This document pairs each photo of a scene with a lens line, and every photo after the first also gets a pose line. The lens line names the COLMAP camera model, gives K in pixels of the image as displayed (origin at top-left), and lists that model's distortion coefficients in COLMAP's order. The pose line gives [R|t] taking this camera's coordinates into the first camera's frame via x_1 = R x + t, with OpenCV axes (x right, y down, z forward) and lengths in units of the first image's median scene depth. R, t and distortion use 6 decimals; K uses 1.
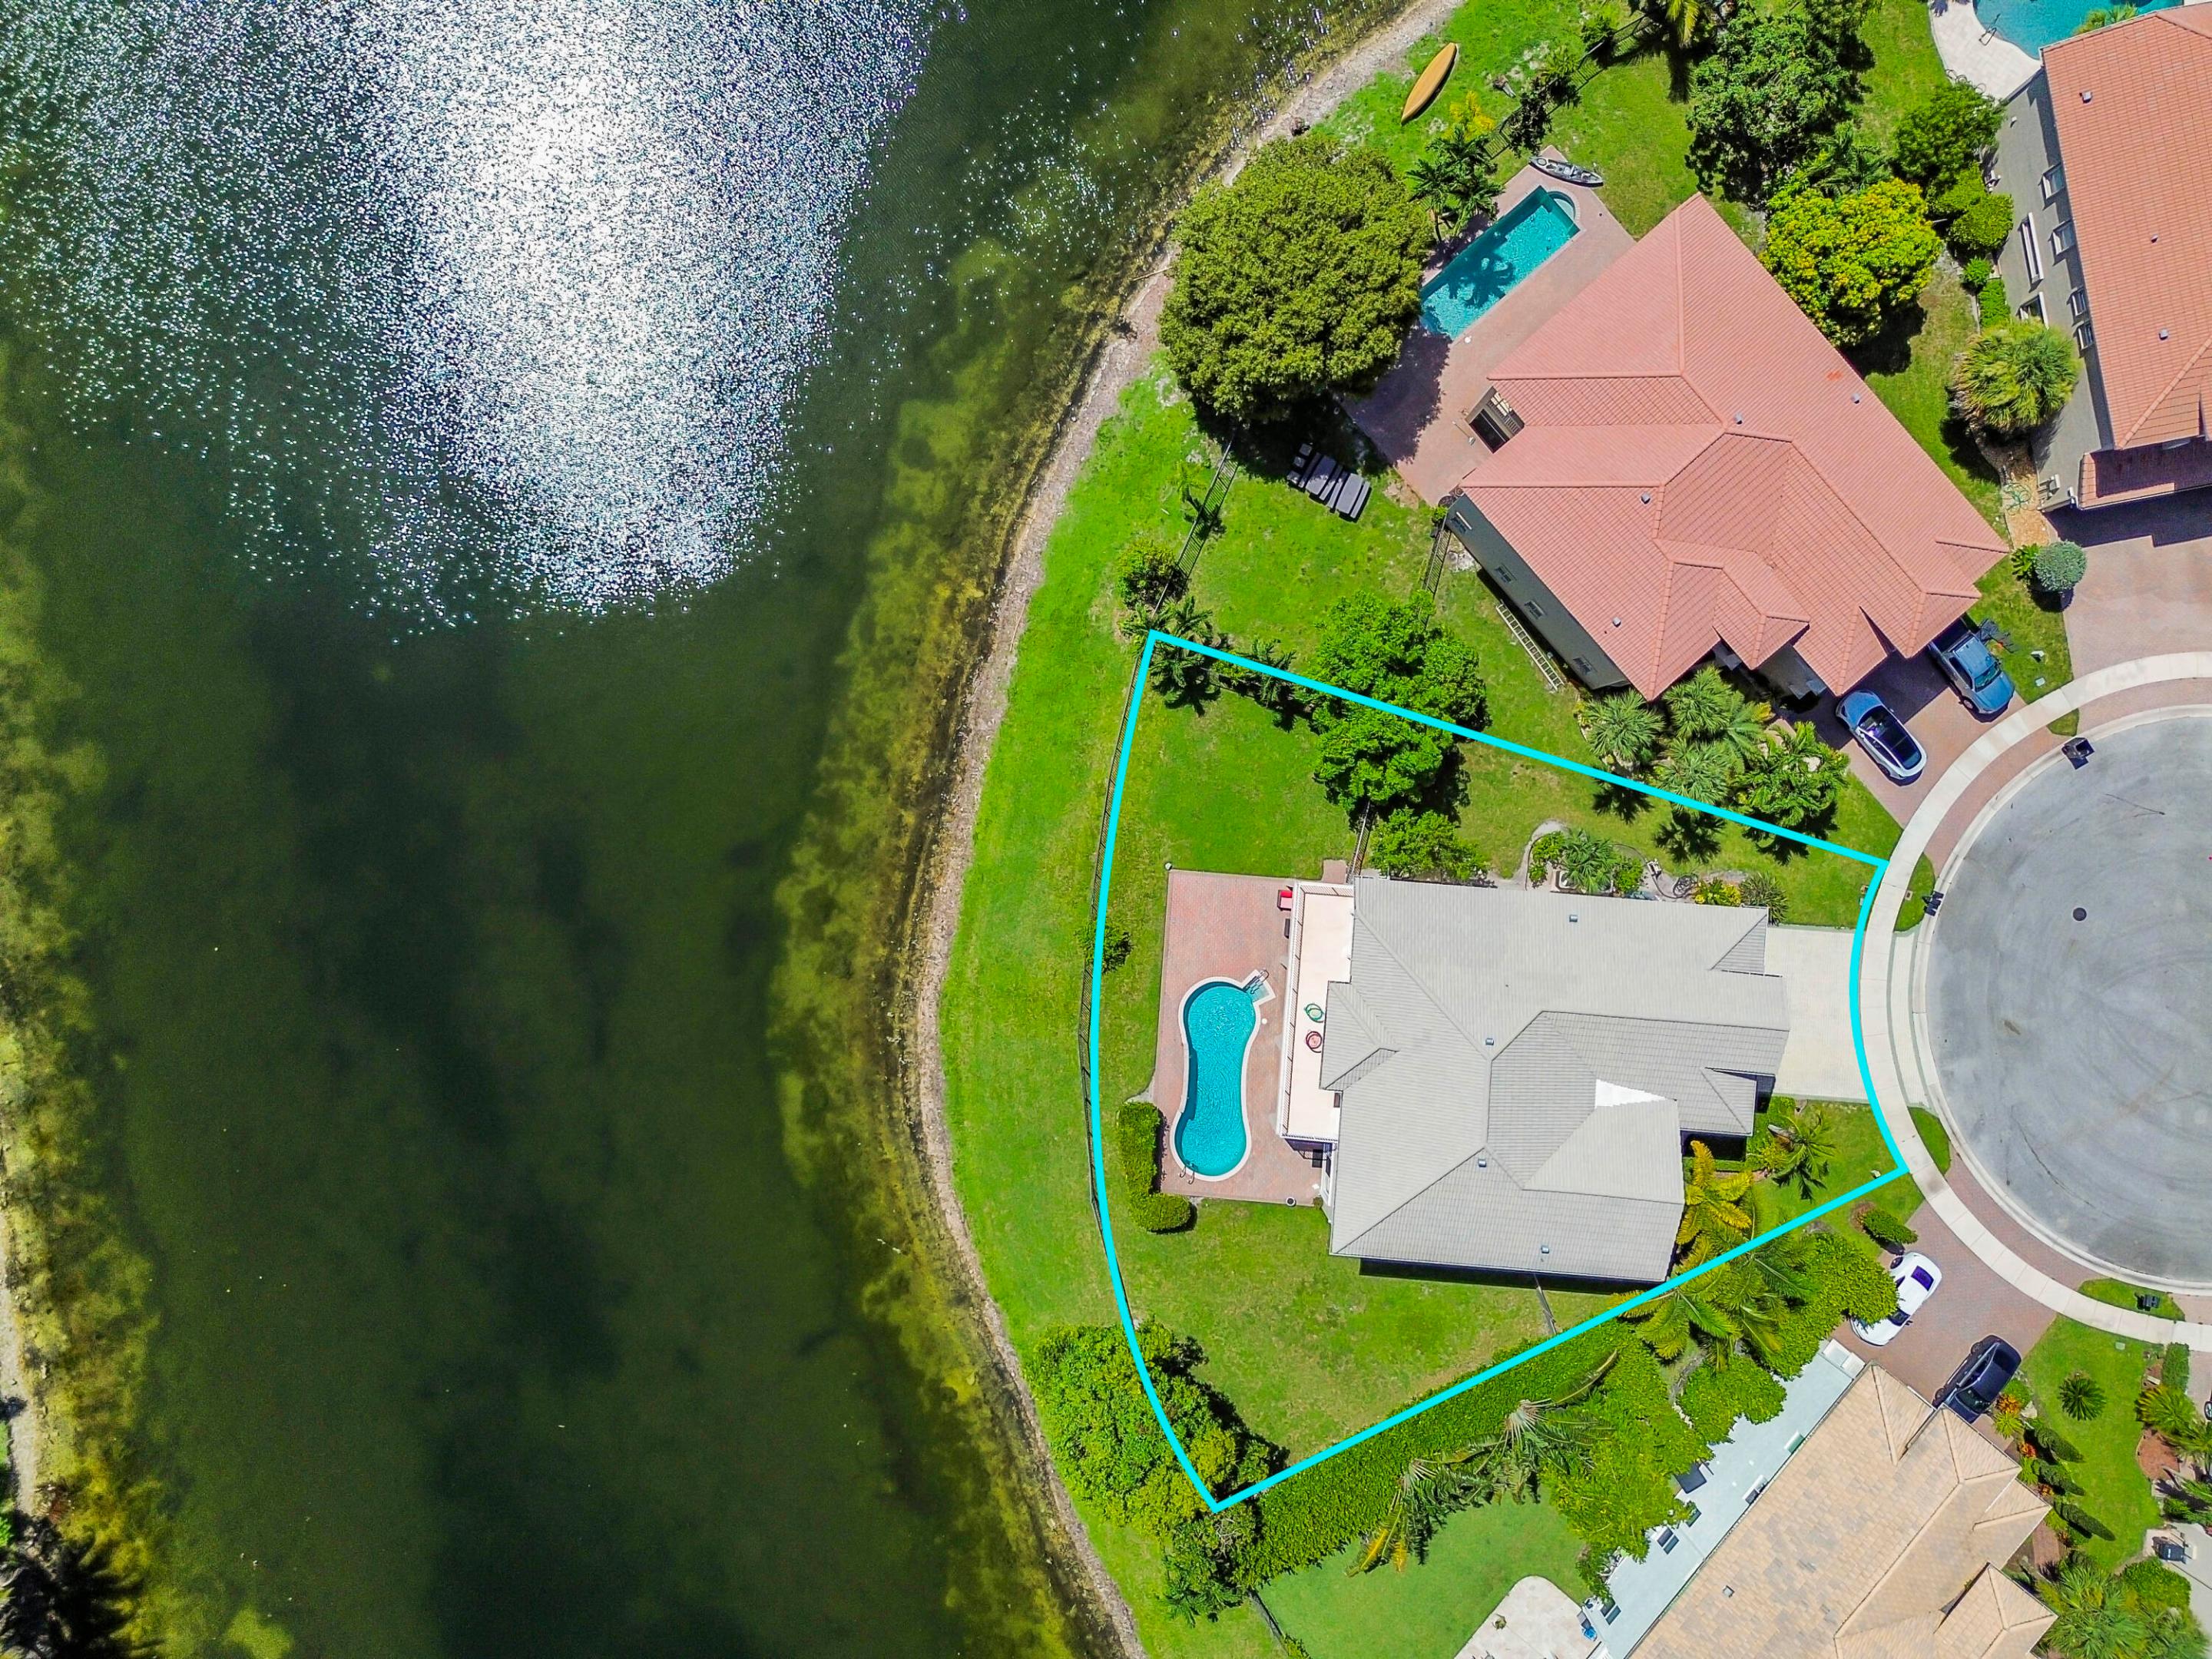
lens RADIAL K [[1601.4, 0, 1106.0], [0, 1601.4, 829.5], [0, 0, 1]] dist [0.107754, -0.186668]
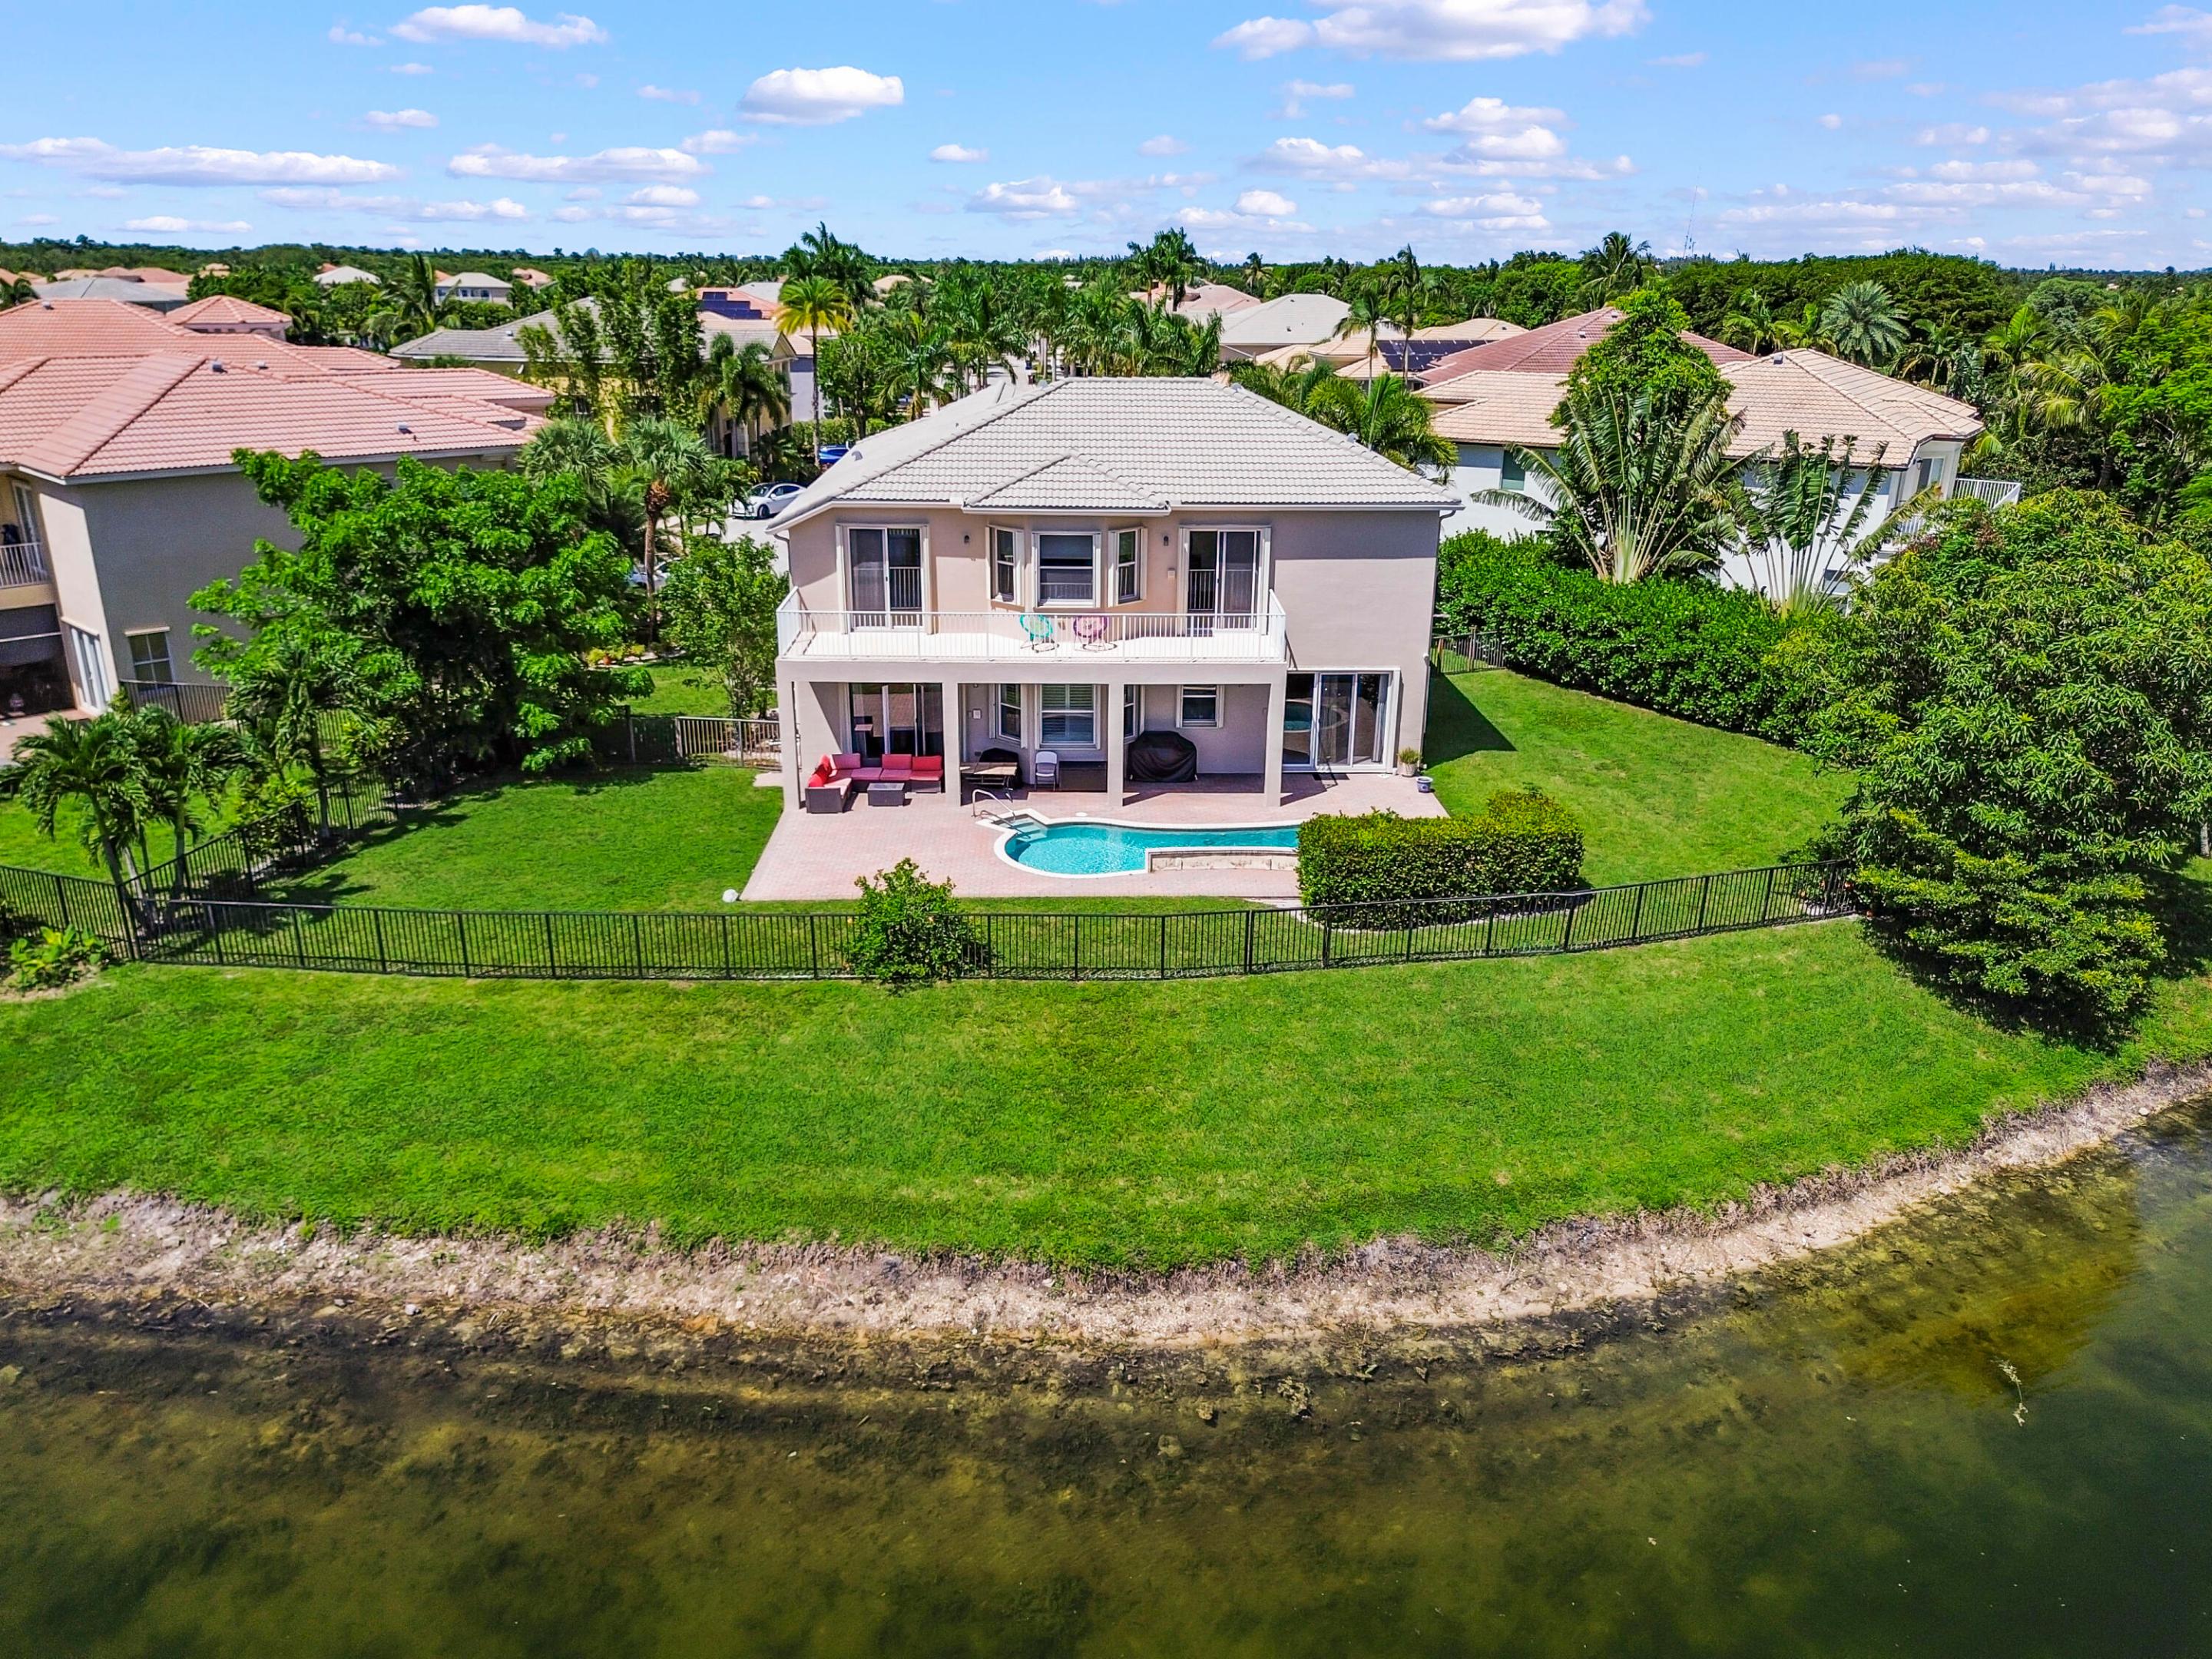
lens RADIAL K [[1592.8, 0, 1106.0], [0, 1592.8, 829.5], [0, 0, 1]] dist [0.024565, 0.002195]
pose [[-0.109970, -0.317469, 0.941870, -0.343256], [0.993754, -0.017018, 0.110292, 0.072596], [-0.018985, 0.948116, 0.317358, 0.827627]]
